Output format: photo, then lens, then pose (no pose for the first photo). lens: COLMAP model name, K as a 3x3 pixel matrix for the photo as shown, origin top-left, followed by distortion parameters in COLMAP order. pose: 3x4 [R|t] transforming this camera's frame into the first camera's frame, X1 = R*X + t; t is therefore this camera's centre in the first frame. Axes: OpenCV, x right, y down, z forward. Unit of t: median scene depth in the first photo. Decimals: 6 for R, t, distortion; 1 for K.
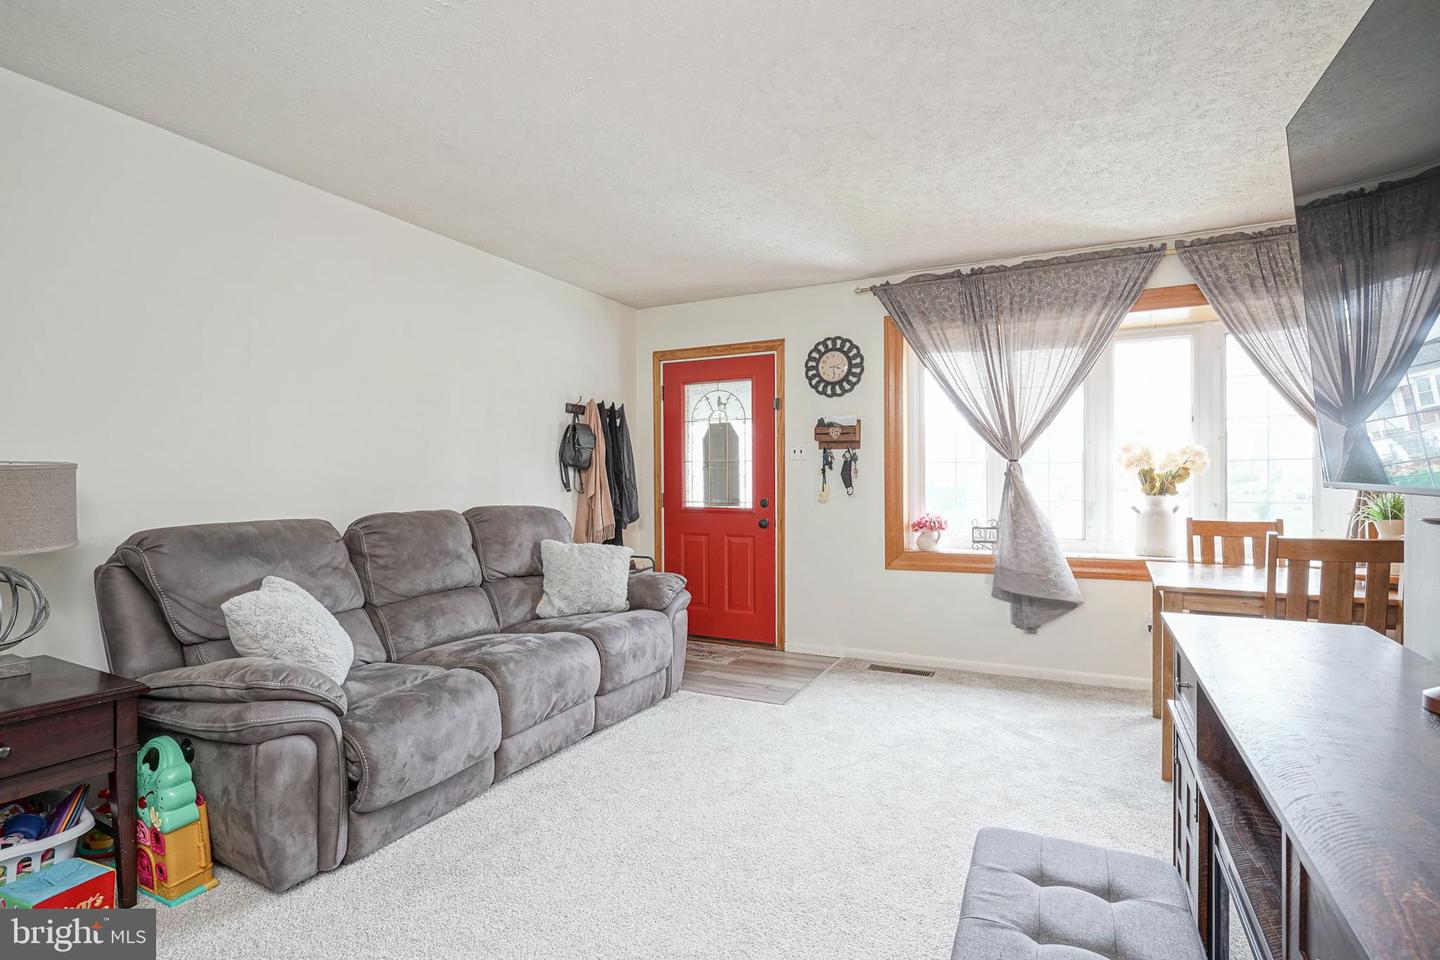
lens RADIAL K [[692.4, 0, 720.8], [0, 692.4, 478.8], [0, 0, 1]] dist [-0.006455, 0.005862]
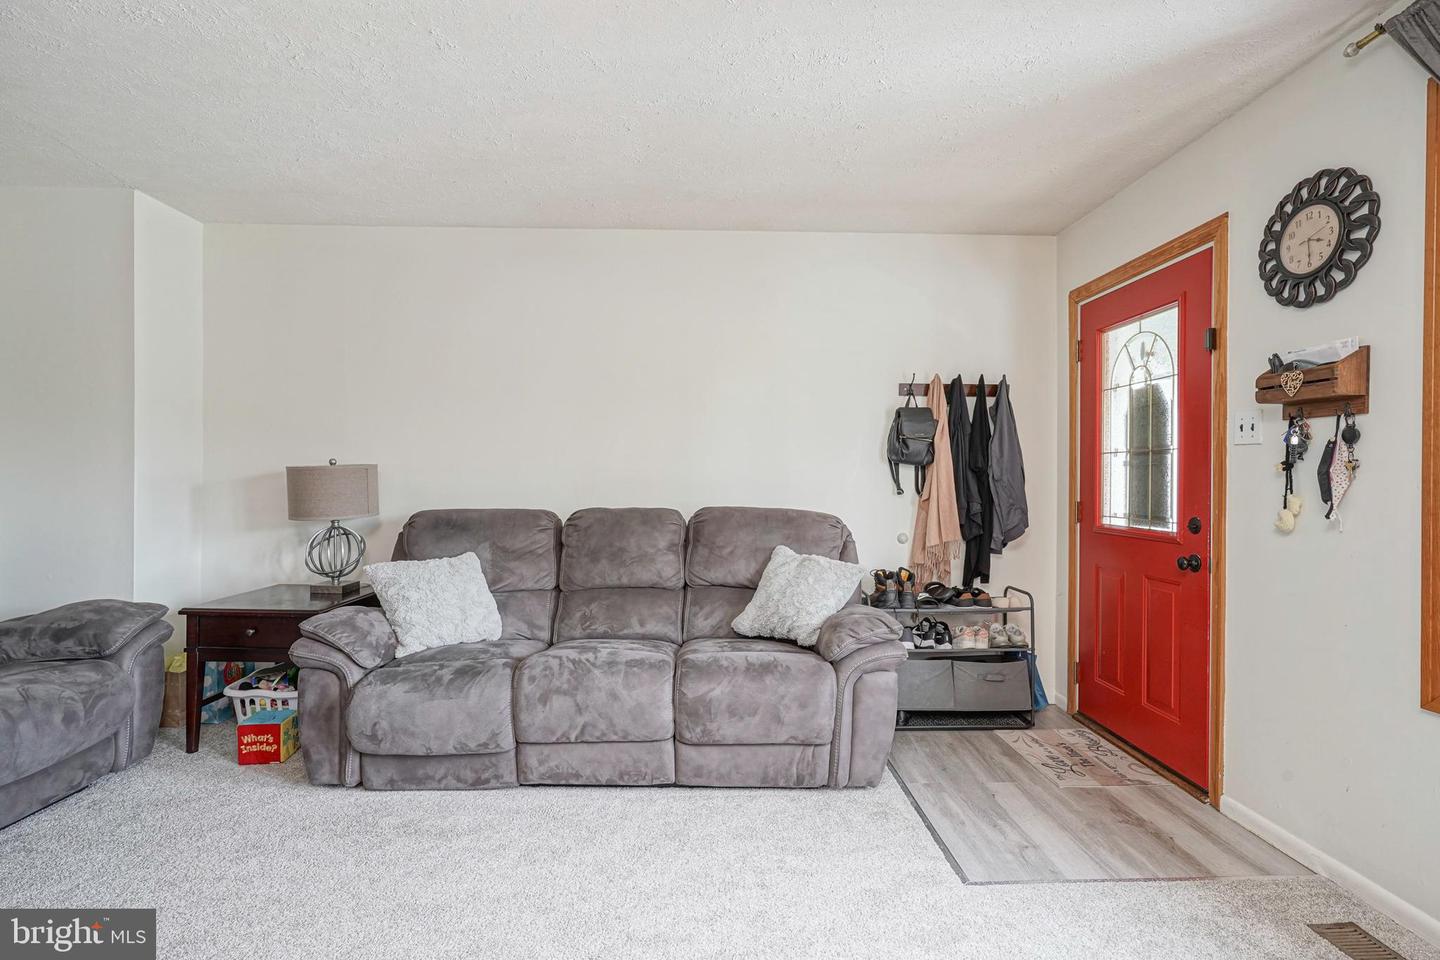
lens RADIAL K [[692.4, 0, 715.4], [0, 692.4, 478.4], [0, 0, 1]] dist [-0.006455, 0.005862]
pose [[0.486443, 0.006814, -0.873686, 0.372295], [-0.007291, 0.999966, 0.003739, -0.001611], [0.873682, 0.004551, 0.486476, 0.425833]]
